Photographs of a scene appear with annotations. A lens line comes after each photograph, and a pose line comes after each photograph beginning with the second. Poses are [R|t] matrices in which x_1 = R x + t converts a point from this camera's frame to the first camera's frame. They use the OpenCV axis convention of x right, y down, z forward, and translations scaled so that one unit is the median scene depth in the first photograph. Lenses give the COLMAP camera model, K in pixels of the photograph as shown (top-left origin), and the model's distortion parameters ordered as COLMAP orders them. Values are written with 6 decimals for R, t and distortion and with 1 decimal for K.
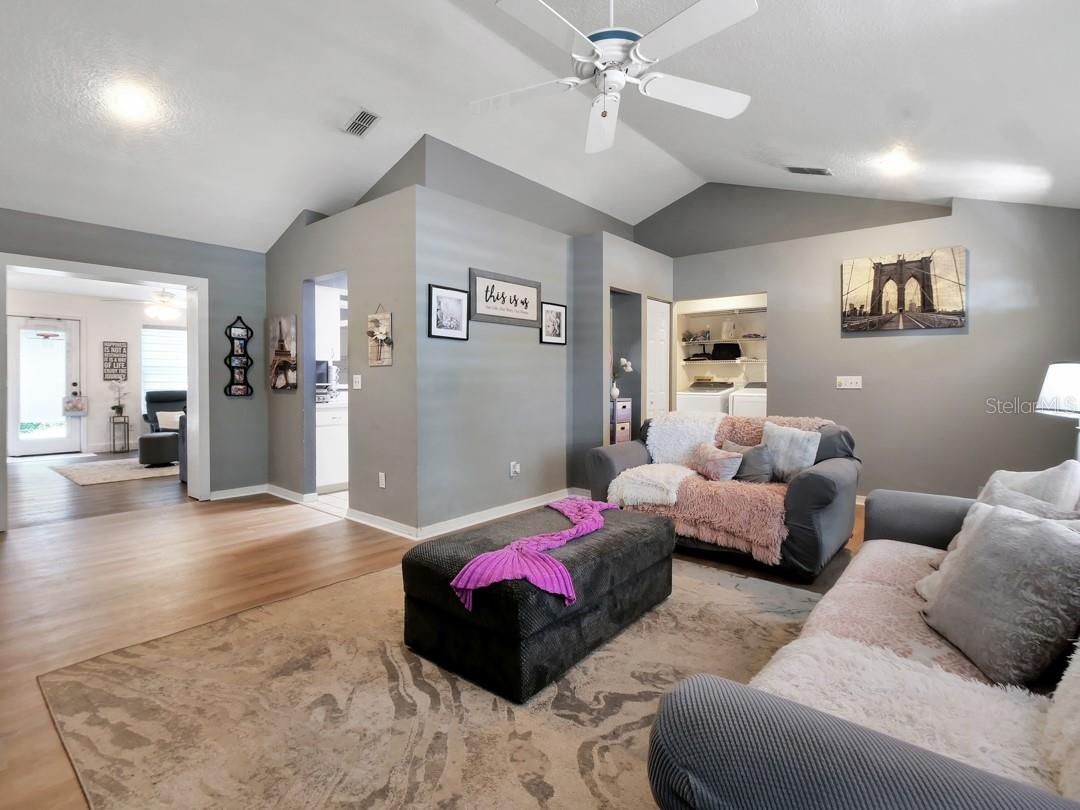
lens RADIAL K [[535.3, 0, 540.9], [0, 535.3, 389.6], [0, 0, 1]] dist [-0.012515, 0.000279]
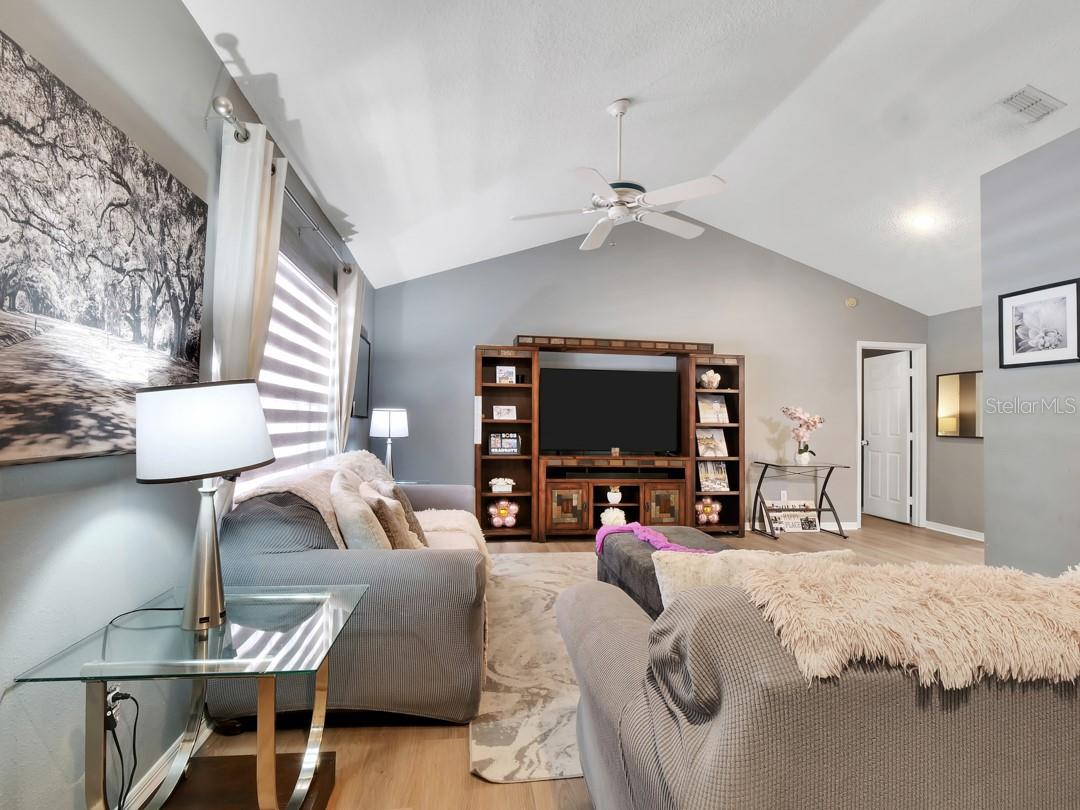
lens RADIAL K [[526.8, 0, 532.9], [0, 526.8, 404.9], [0, 0, 1]] dist [-0.010972, -0.000197]
pose [[-0.674944, -0.037964, -0.736891, 0.727720], [-0.031920, 0.999243, -0.022243, -0.012187], [0.737178, 0.008509, -0.675645, 0.991904]]
